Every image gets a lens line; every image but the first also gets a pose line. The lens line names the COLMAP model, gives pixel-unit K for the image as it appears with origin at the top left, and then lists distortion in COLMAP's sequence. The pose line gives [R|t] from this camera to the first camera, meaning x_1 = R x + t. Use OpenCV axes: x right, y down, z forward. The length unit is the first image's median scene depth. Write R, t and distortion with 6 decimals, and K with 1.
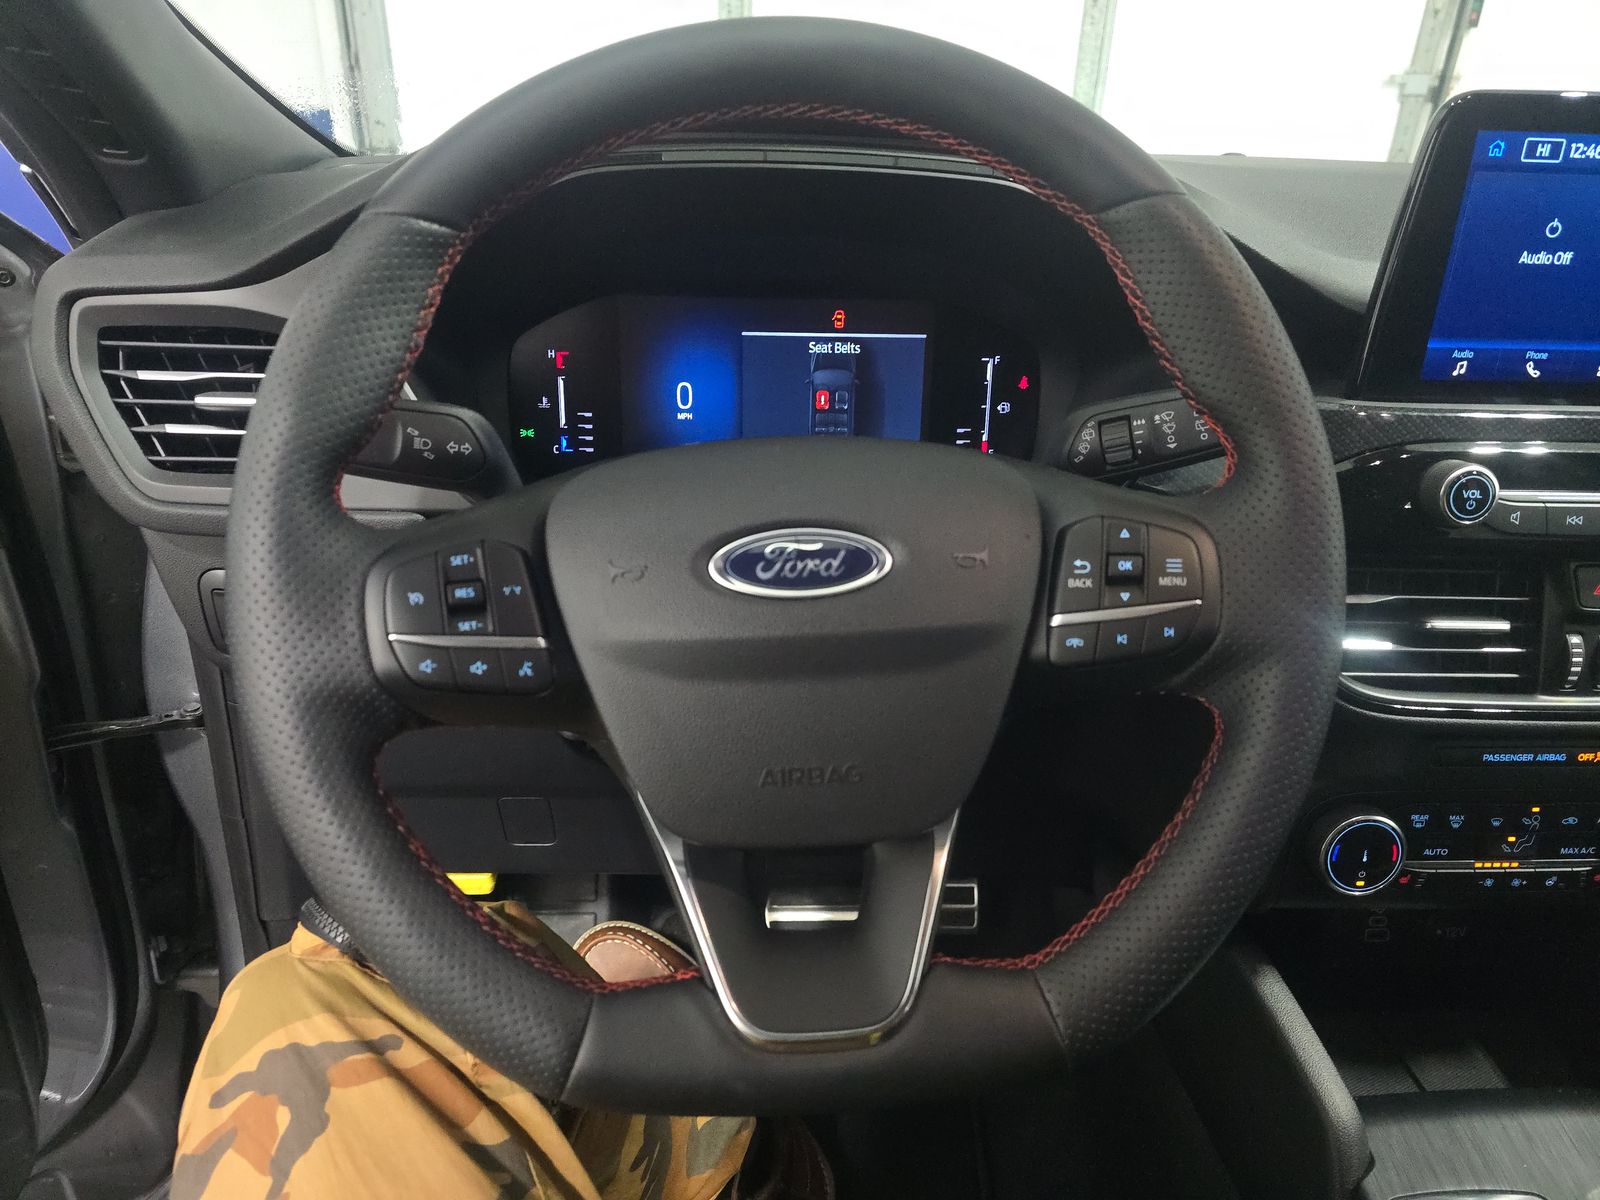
lens RADIAL K [[1043.5, 0, 804.5], [0, 1043.5, 625.6], [0, 0, 1]] dist [0.051826, -0.049650]
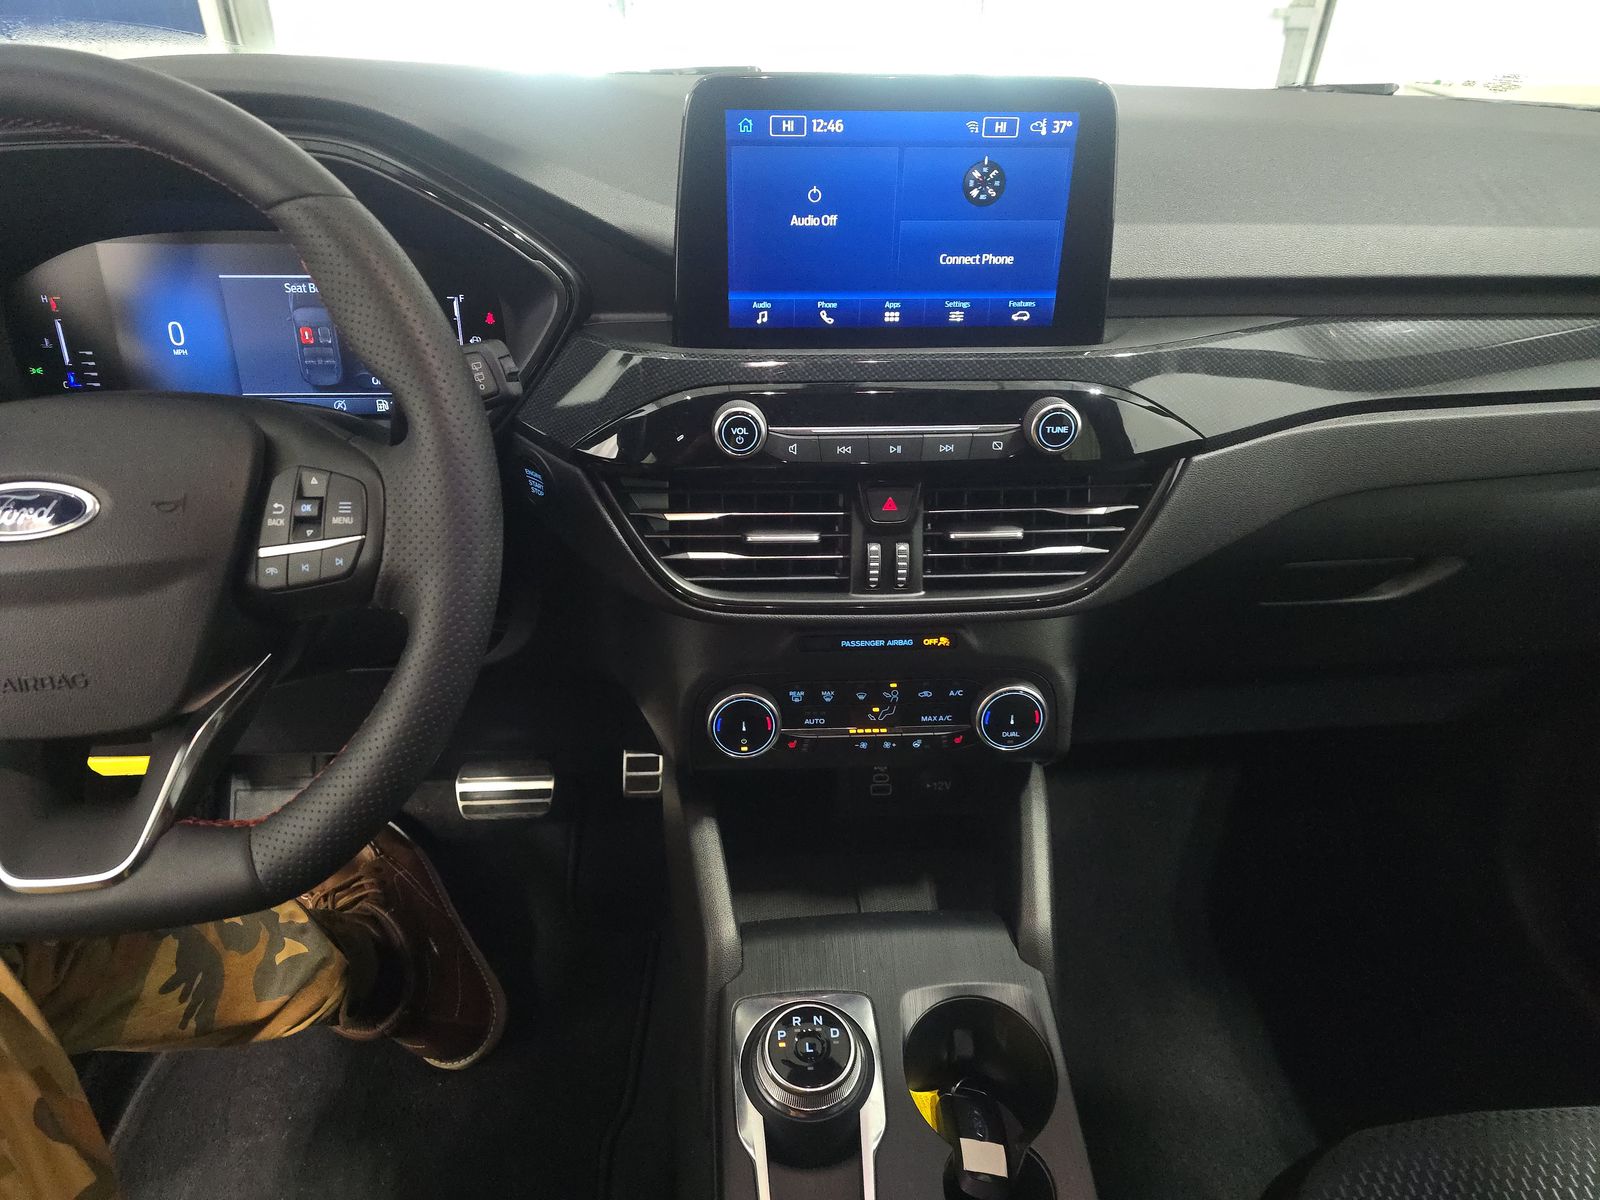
lens RADIAL K [[1043.5, 0, 804.5], [0, 1043.5, 625.6], [0, 0, 1]] dist [0.051826, -0.049650]
pose [[0.999763, -0.018757, 0.011050, 0.577699], [0.017294, 0.992593, 0.120248, -0.038675], [-0.013224, -0.120028, 0.992682, -0.172232]]
